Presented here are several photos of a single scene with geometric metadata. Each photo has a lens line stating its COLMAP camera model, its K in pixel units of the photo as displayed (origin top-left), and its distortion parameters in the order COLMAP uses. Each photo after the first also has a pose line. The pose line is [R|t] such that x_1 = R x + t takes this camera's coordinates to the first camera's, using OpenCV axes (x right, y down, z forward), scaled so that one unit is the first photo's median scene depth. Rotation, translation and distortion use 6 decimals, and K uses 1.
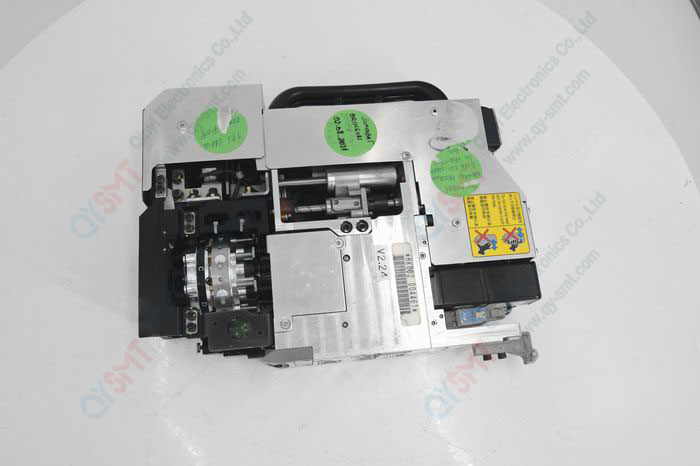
lens RADIAL K [[623.5, 0, 350.0], [0, 623.5, 233.0], [0, 0, 1]] dist [-0.062146, -0.000605]
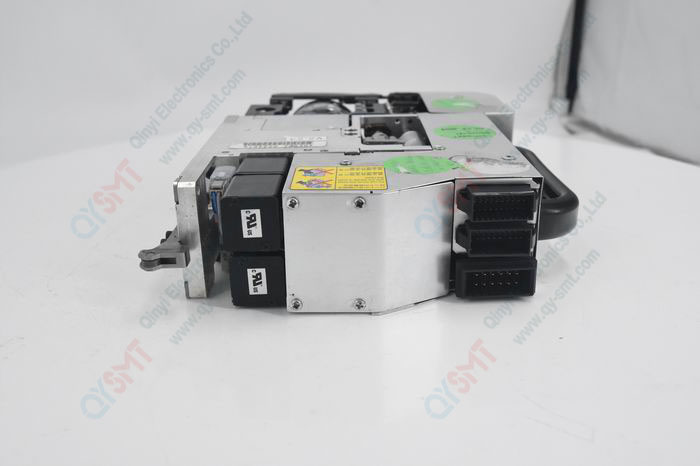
lens RADIAL K [[696.9, 0, 350.0], [0, 696.9, 233.0], [0, 0, 1]] dist [-0.001014, -0.000266]
pose [[-0.097516, 0.289984, -0.952050, 1.006607], [-0.947264, 0.266365, 0.178158, -0.149806], [0.305255, 0.919217, 0.248717, 0.870444]]
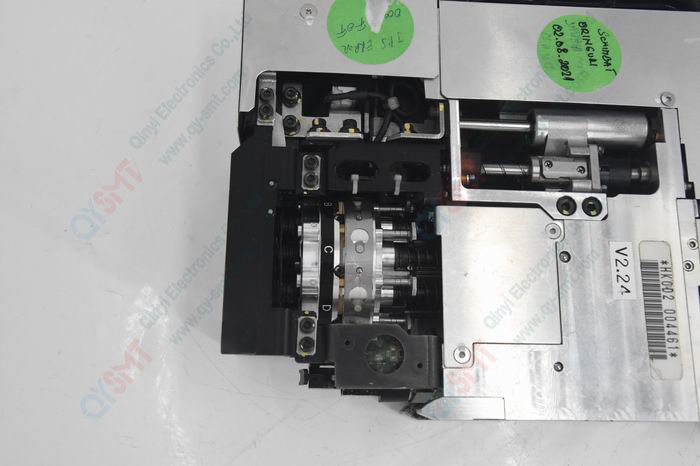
lens RADIAL K [[826.3, 0, 350.0], [0, 826.3, 233.0], [0, 0, 1]] dist [0.018834, 0.030870]
pose [[0.994362, 0.105262, -0.012824, -0.200371], [-0.104879, 0.994101, 0.027622, 0.016437], [0.015656, -0.026121, 0.999536, 0.185036]]
